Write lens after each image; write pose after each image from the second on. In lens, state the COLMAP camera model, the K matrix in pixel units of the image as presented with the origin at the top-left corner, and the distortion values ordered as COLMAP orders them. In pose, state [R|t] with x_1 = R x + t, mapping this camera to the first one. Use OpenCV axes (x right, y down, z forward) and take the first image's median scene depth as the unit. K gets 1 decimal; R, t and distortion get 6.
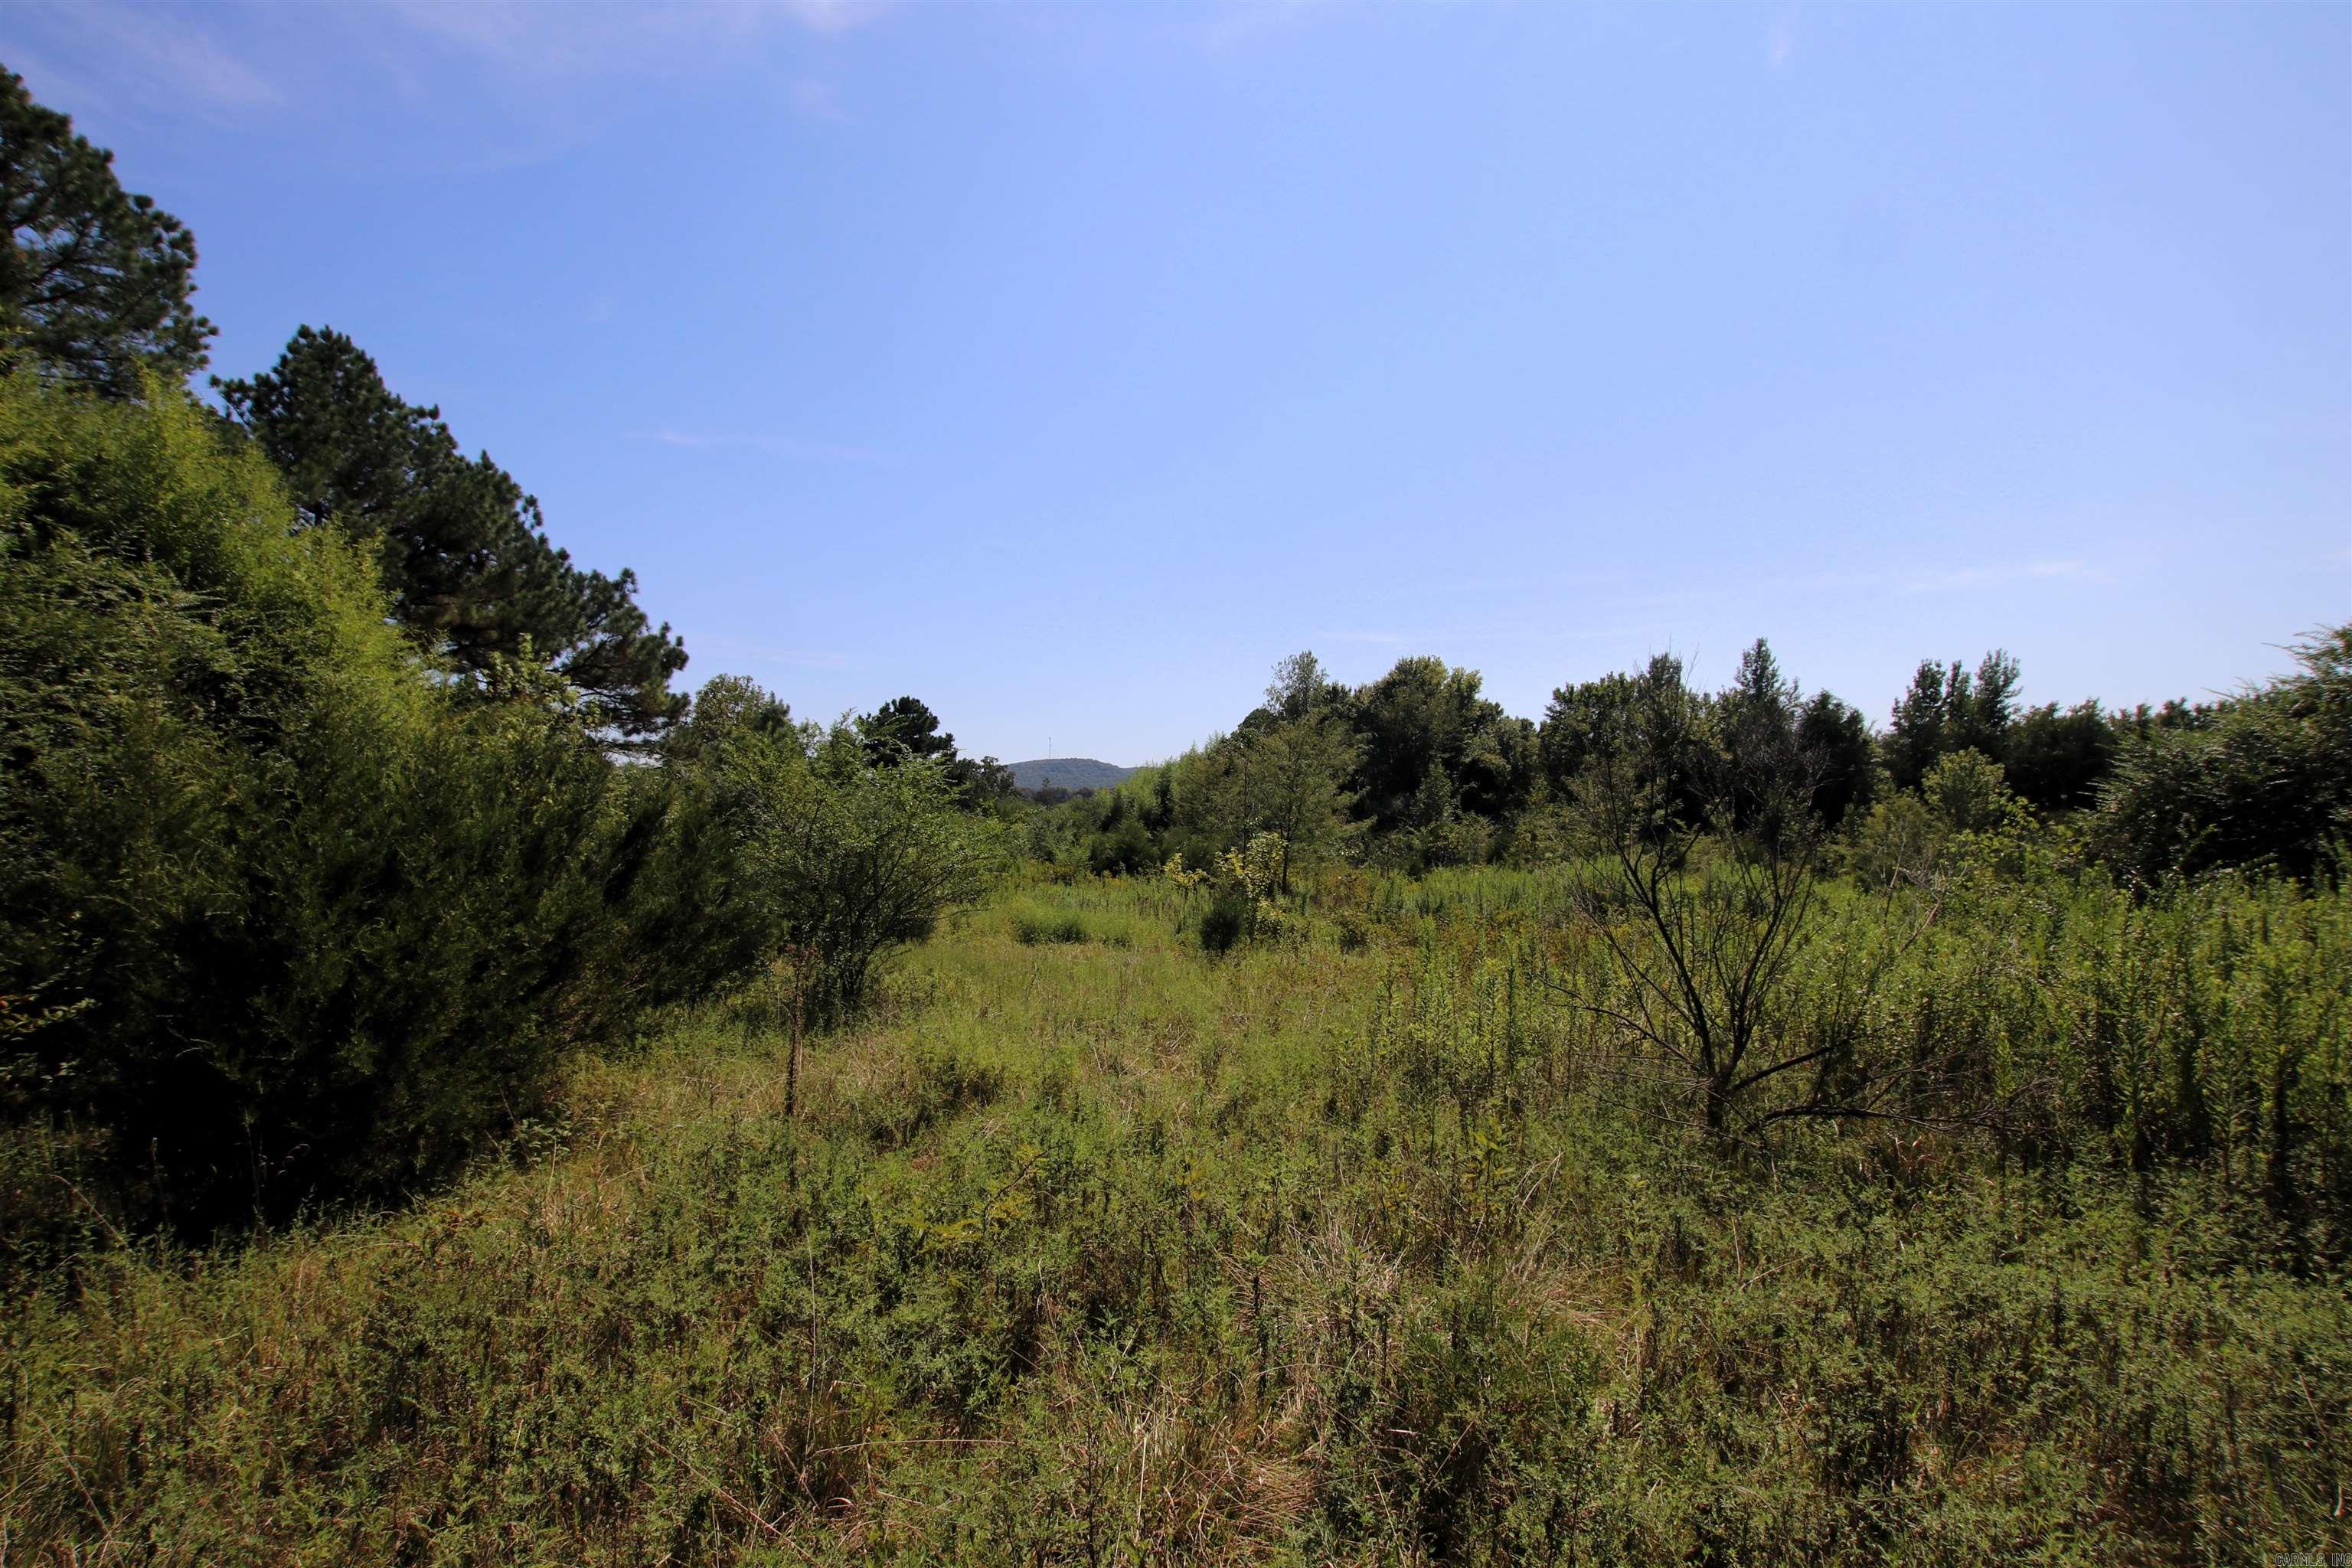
lens RADIAL K [[1095.0, 0, 1175.6], [0, 1095.0, 842.7], [0, 0, 1]] dist [-0.046272, 0.008133]
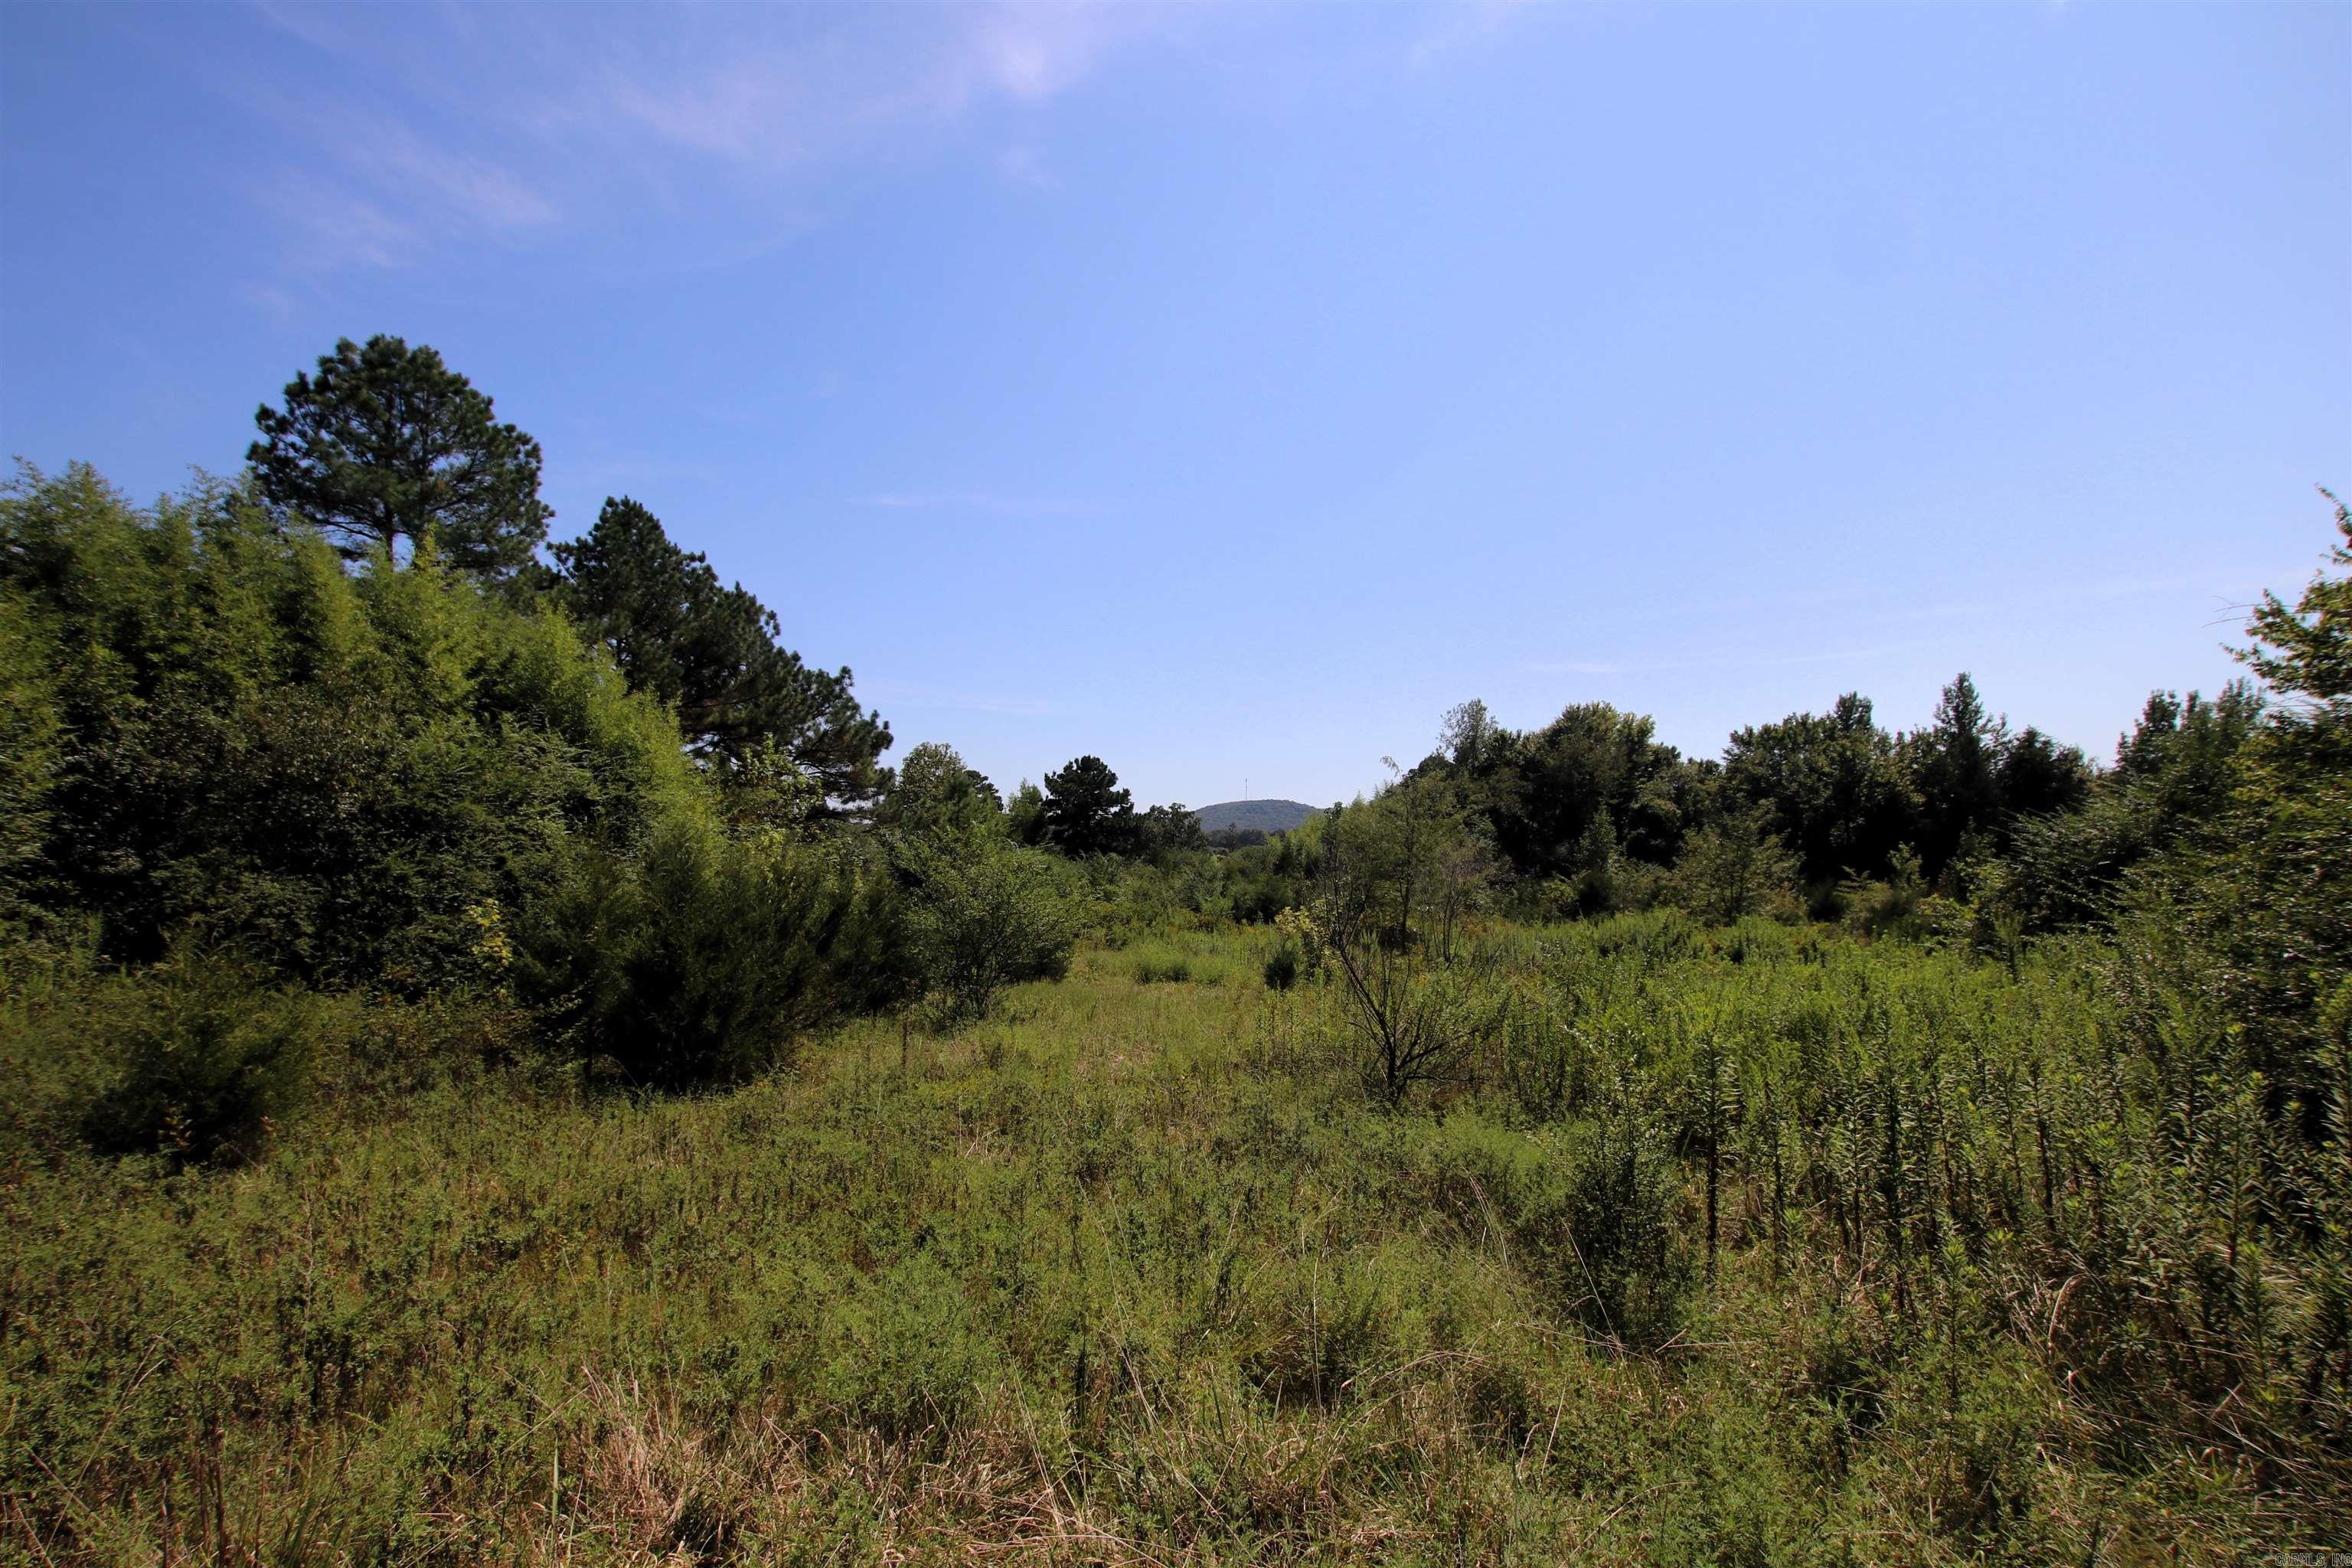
lens RADIAL K [[1095.0, 0, 1175.6], [0, 1095.0, 842.7], [0, 0, 1]] dist [-0.046272, 0.008133]
pose [[0.984219, -0.006157, -0.176849, 0.068792], [-0.000520, 0.999290, -0.037685, -0.010953], [0.176956, 0.037182, 0.983516, -0.123945]]
